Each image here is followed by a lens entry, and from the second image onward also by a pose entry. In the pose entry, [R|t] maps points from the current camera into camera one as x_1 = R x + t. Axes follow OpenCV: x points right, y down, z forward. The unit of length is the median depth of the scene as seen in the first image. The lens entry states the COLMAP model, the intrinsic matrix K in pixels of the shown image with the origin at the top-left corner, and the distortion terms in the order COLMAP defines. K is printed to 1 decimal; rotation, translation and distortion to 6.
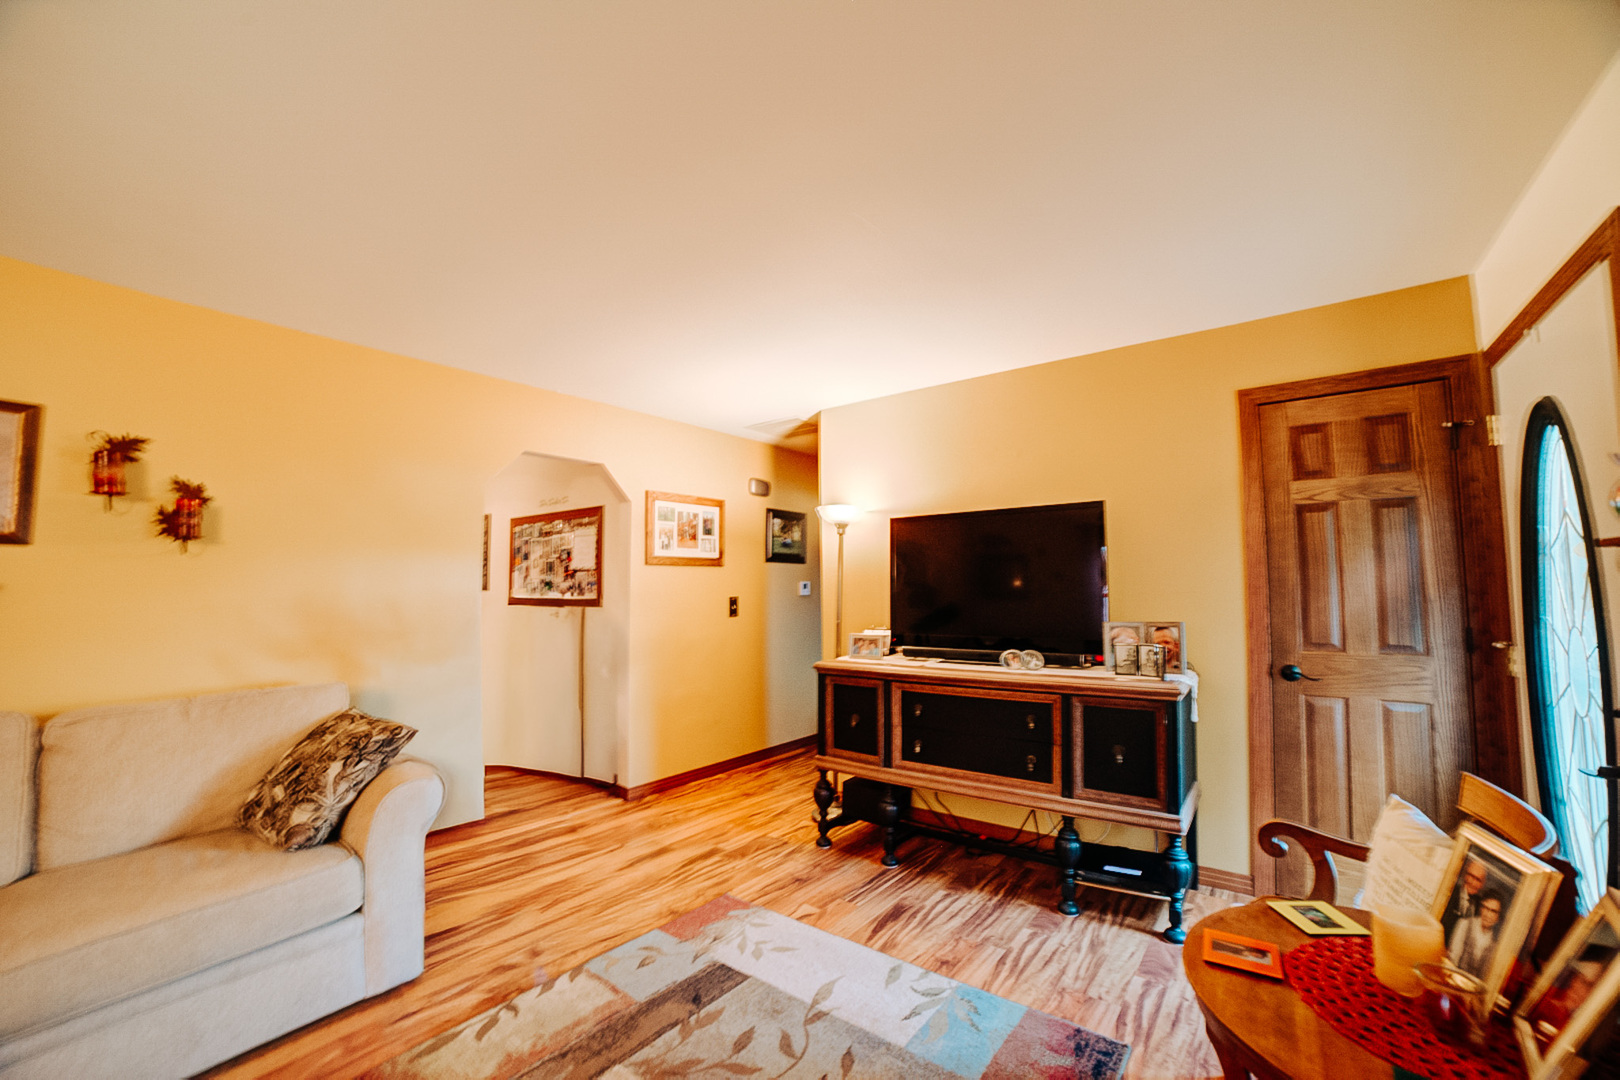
lens RADIAL K [[645.0, 0, 806.4], [0, 645.0, 548.6], [0, 0, 1]] dist [-0.111316, 0.043262]
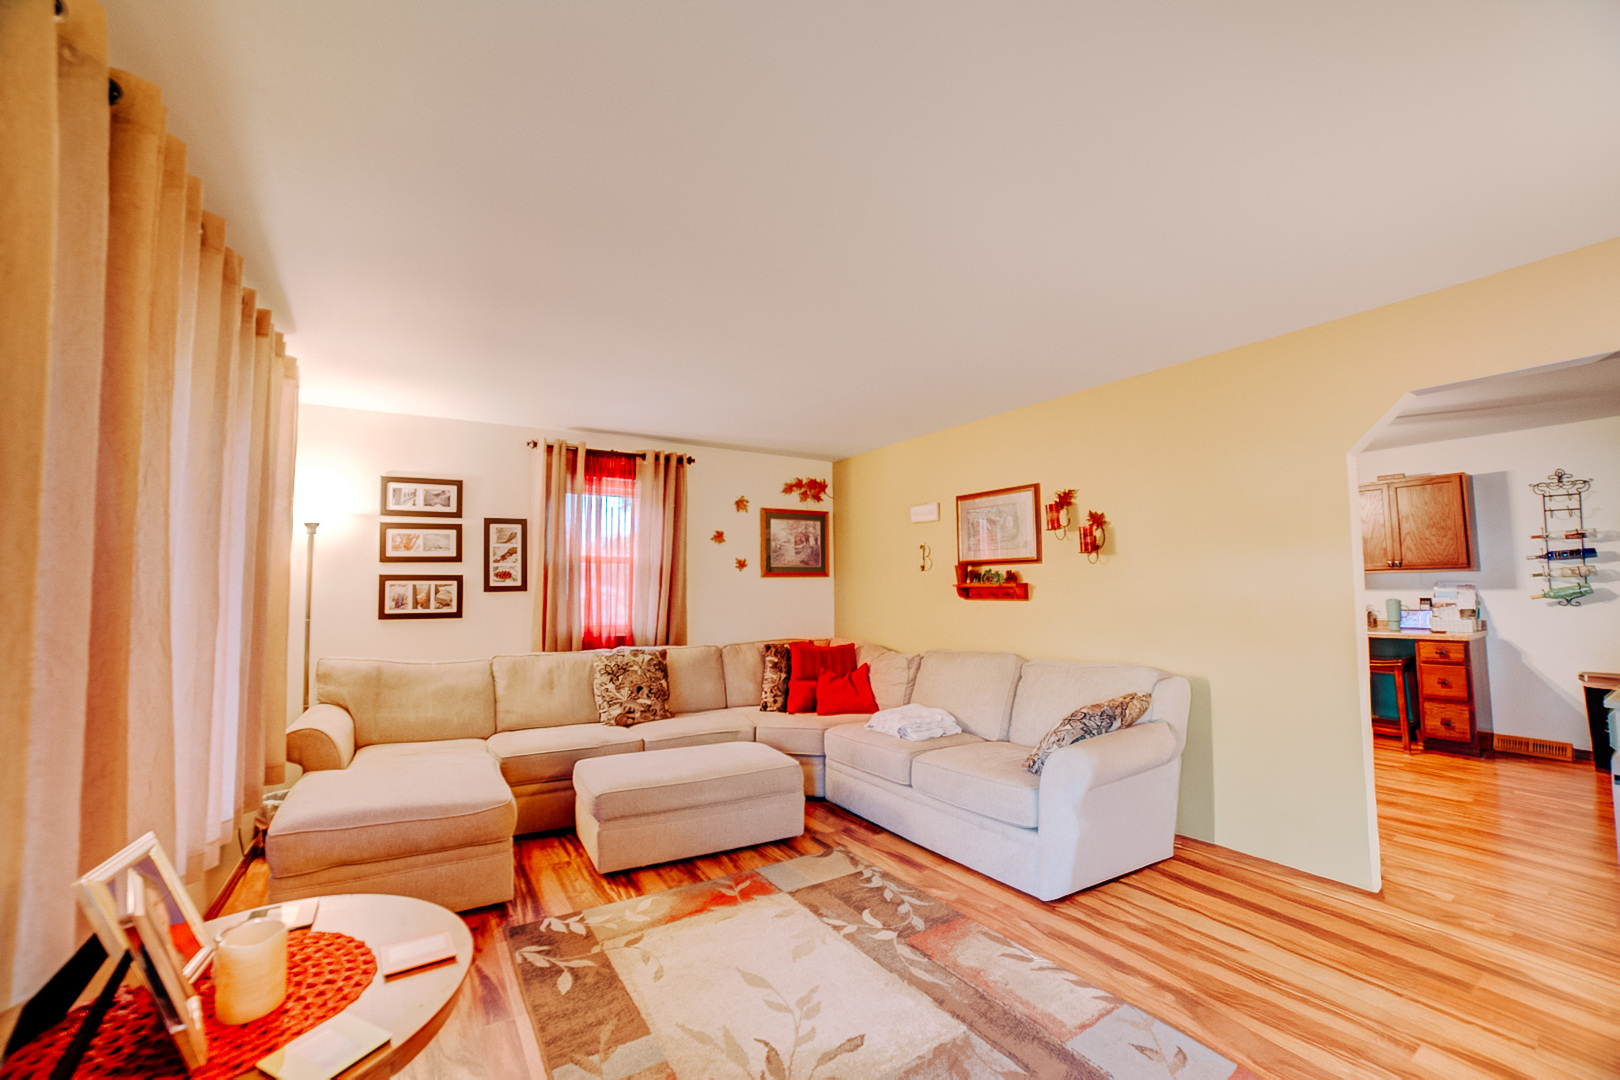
lens RADIAL K [[645.0, 0, 806.4], [0, 645.0, 548.6], [0, 0, 1]] dist [-0.111316, 0.043262]
pose [[-0.315372, -0.053533, -0.947457, 0.525521], [0.064386, 0.994900, -0.077645, 0.040147], [0.946781, -0.085490, -0.310317, 0.698075]]
